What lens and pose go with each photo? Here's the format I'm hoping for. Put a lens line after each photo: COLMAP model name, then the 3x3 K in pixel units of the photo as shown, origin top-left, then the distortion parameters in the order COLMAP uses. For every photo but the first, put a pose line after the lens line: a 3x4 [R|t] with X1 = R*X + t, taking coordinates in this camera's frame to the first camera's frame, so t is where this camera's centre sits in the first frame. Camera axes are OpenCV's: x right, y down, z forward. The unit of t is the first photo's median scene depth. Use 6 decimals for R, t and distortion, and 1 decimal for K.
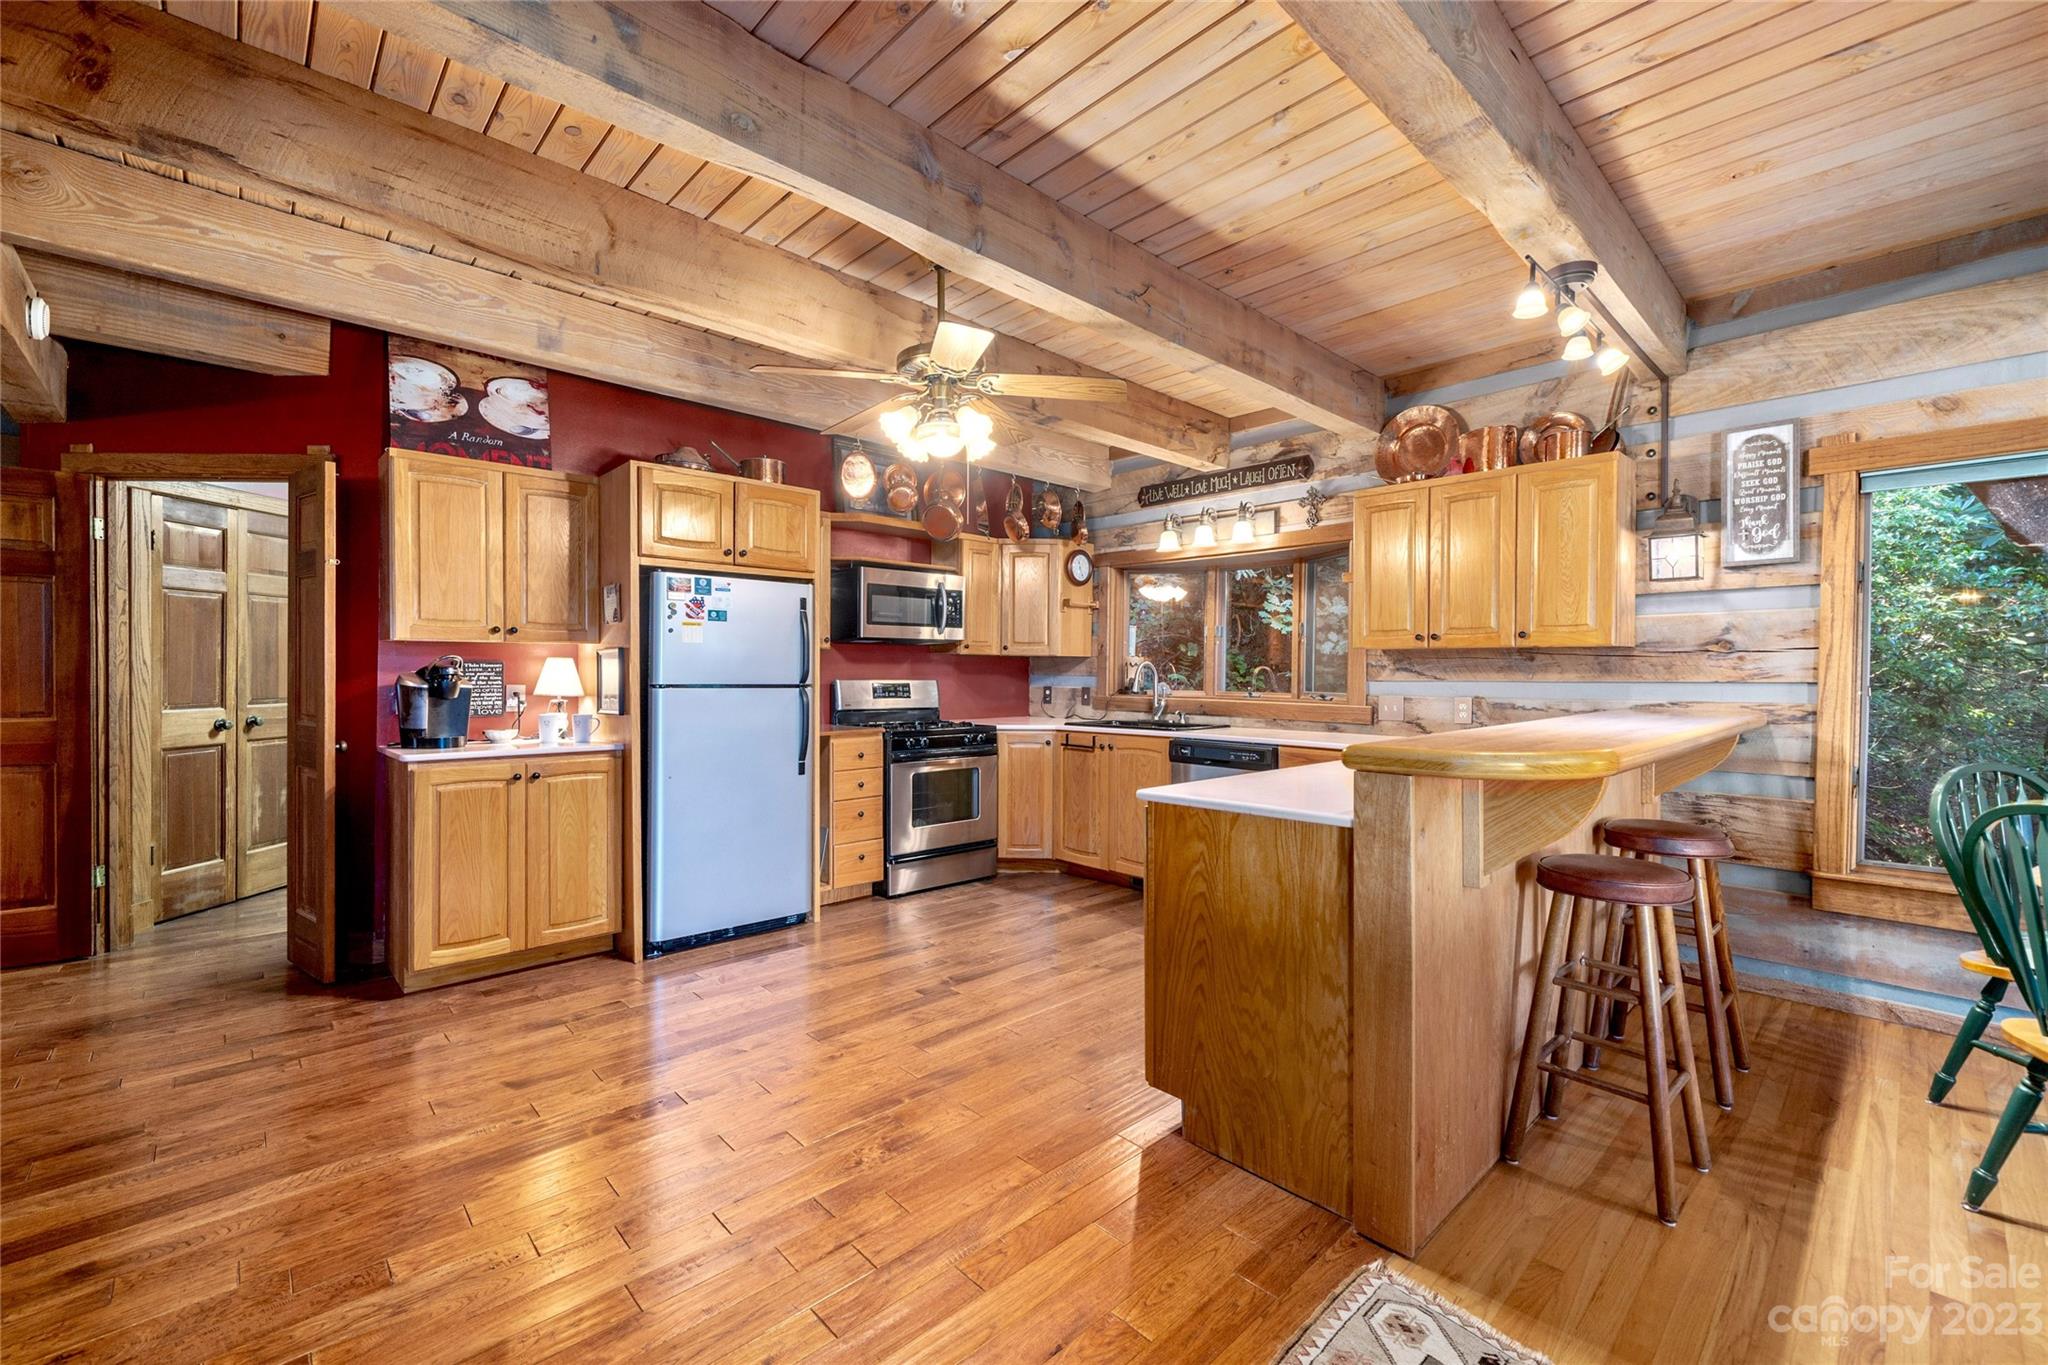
lens RADIAL K [[862.7, 0, 1017.3], [0, 862.7, 674.5], [0, 0, 1]] dist [-0.001370, 0.000134]
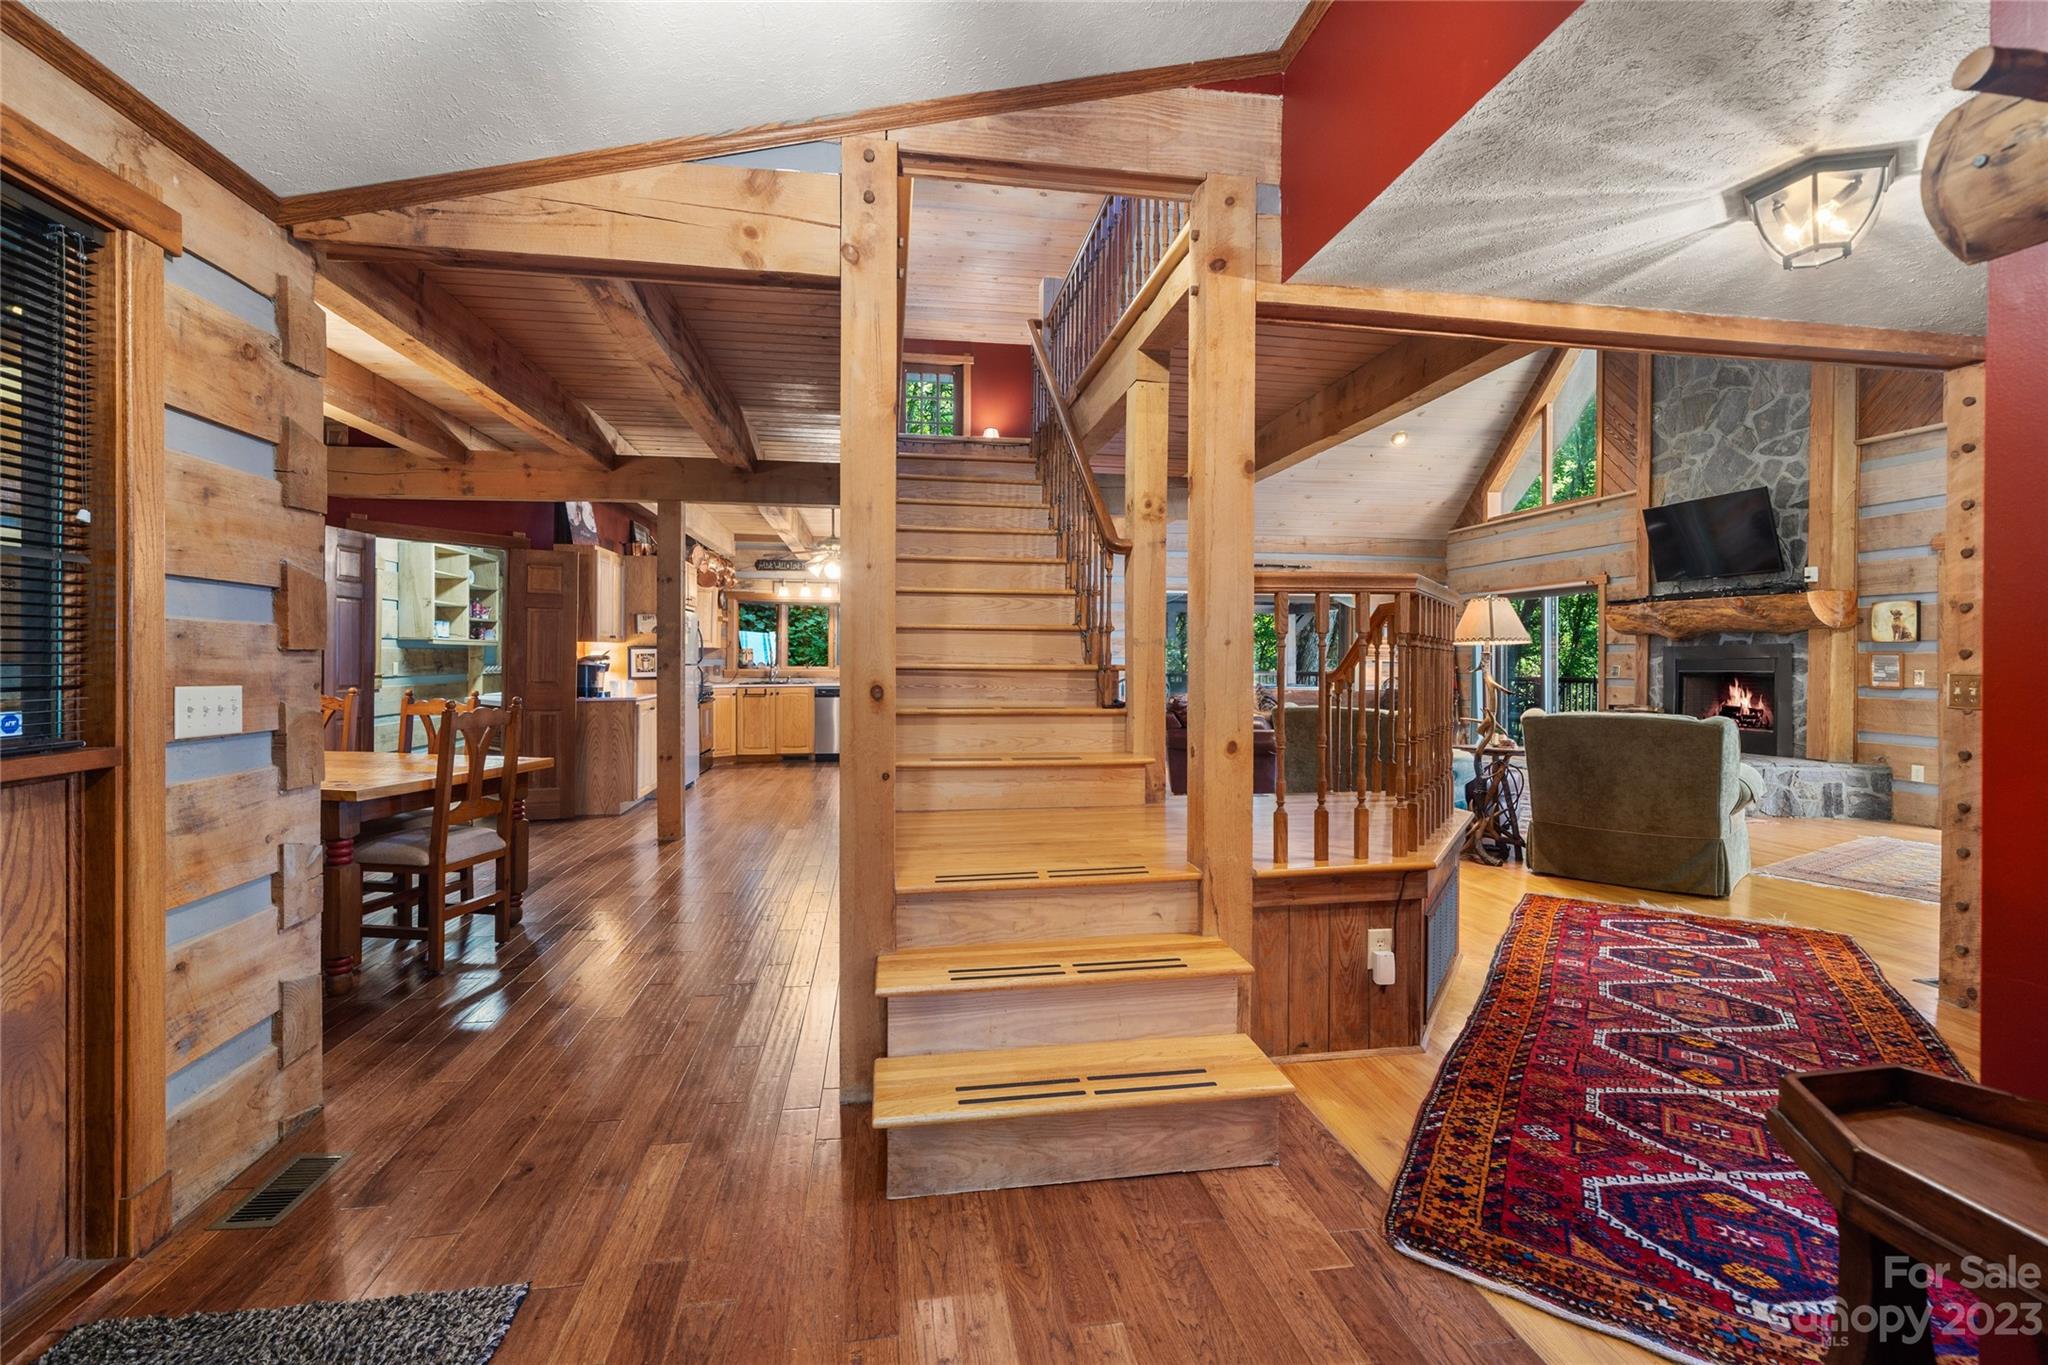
lens RADIAL K [[889.2, 0, 1028.5], [0, 889.2, 661.7], [0, 0, 1]] dist [-0.002501, 0.001121]
pose [[0.548295, -0.008909, 0.836237, -1.404284], [0.004254, 0.999960, 0.007864, -0.005728], [-0.836274, -0.000754, 0.548311, -0.694156]]
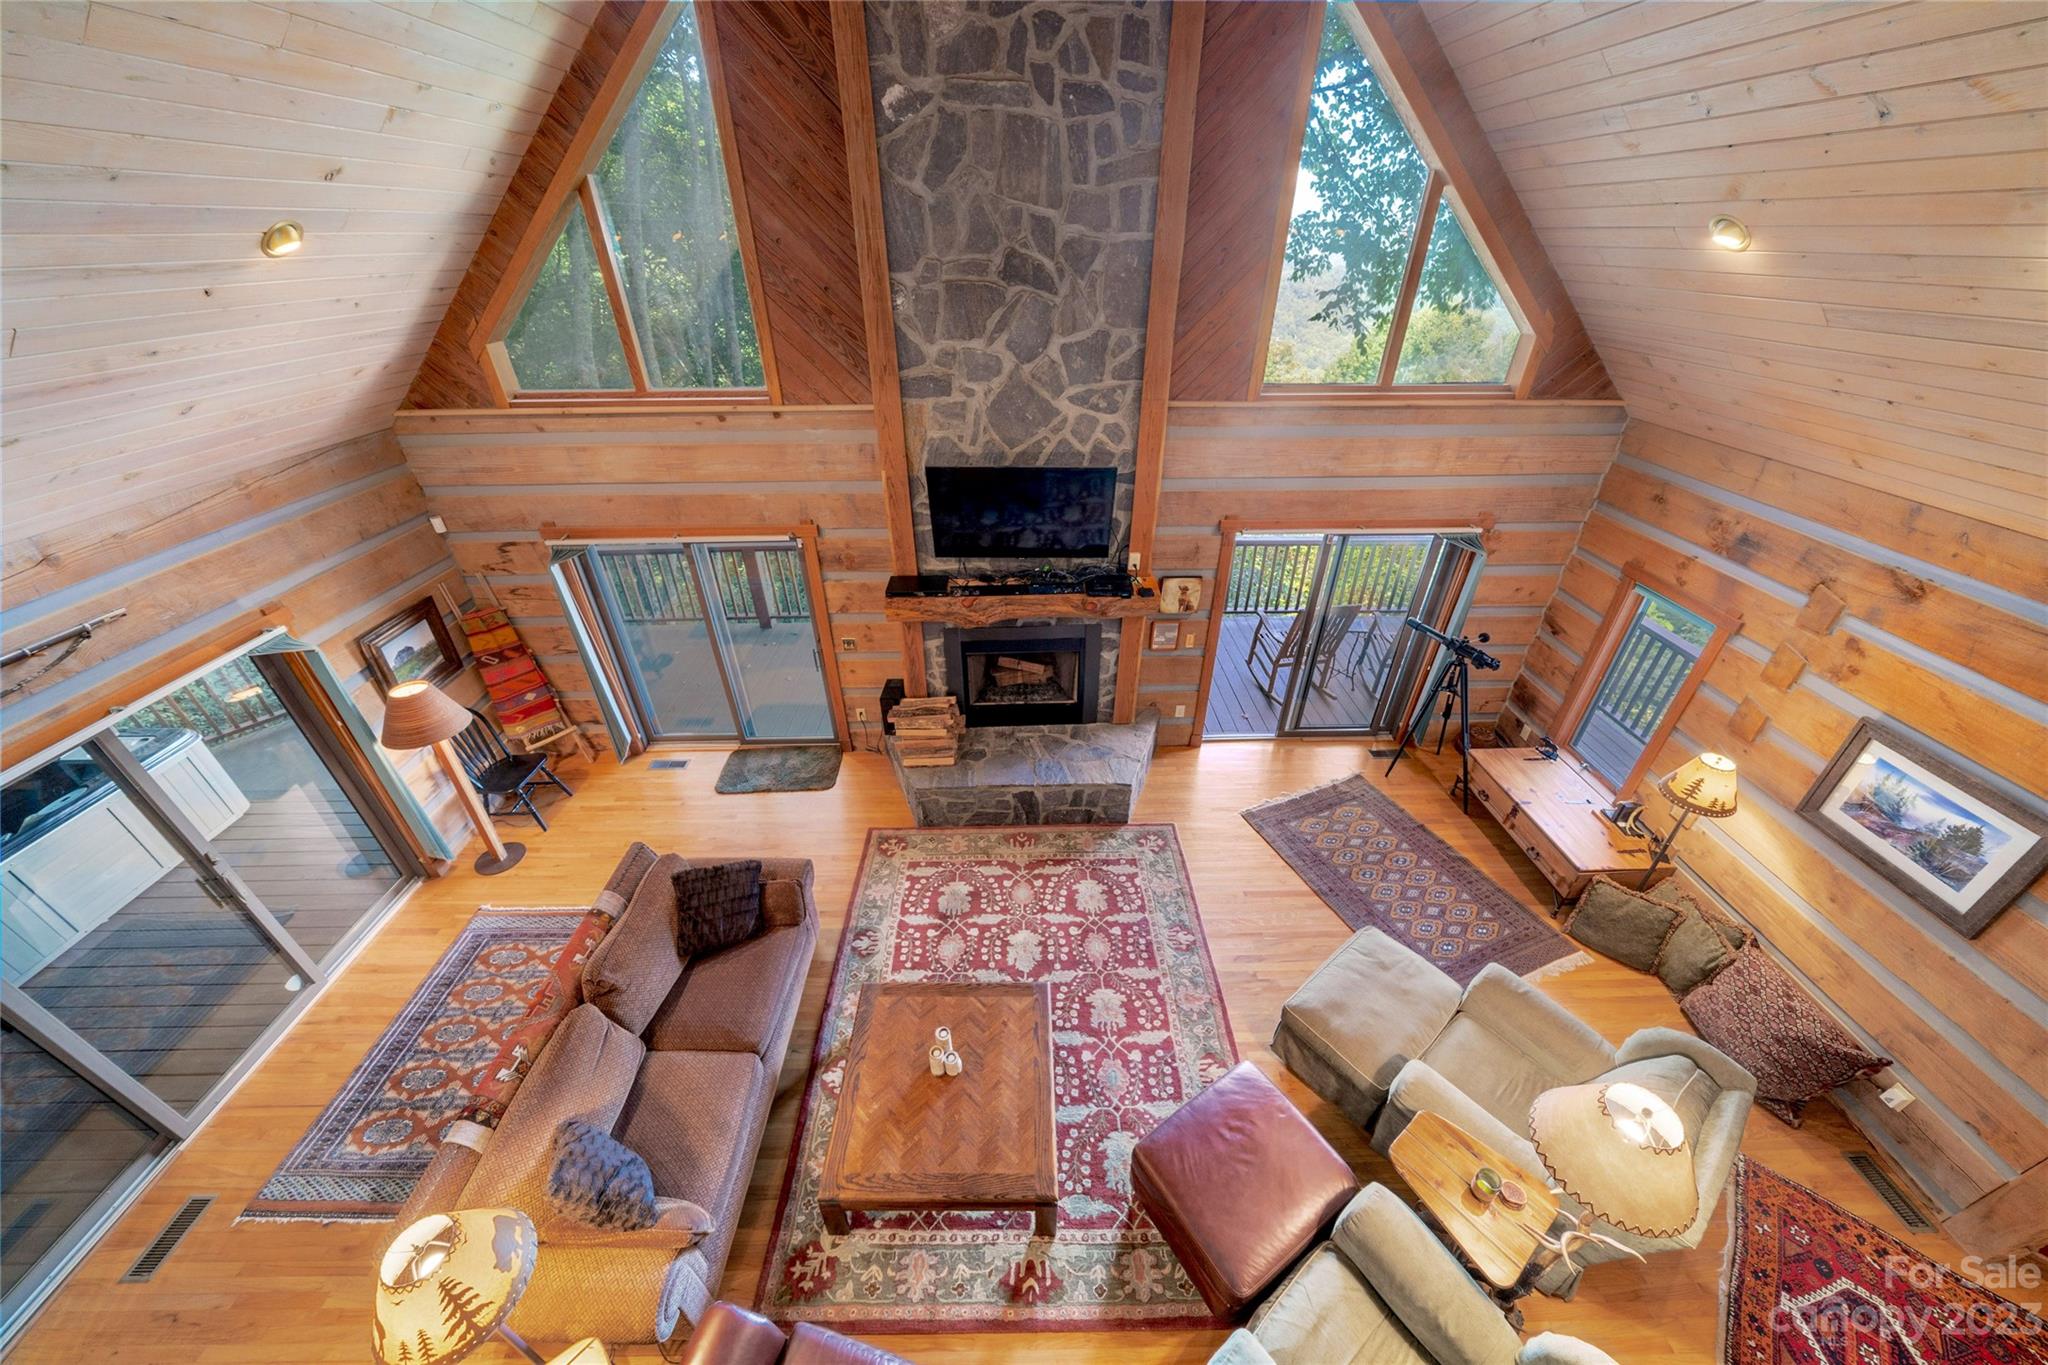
lens RADIAL K [[712.1, 0, 1022.3], [0, 712.1, 678.8], [0, 0, 1]] dist [-0.005498, 0.000396]
pose [[-0.746952, -0.357941, 0.560304, 0.096359], [0.006539, 0.838722, 0.544521, -0.600058], [-0.664846, 0.410395, -0.624144, -0.090259]]
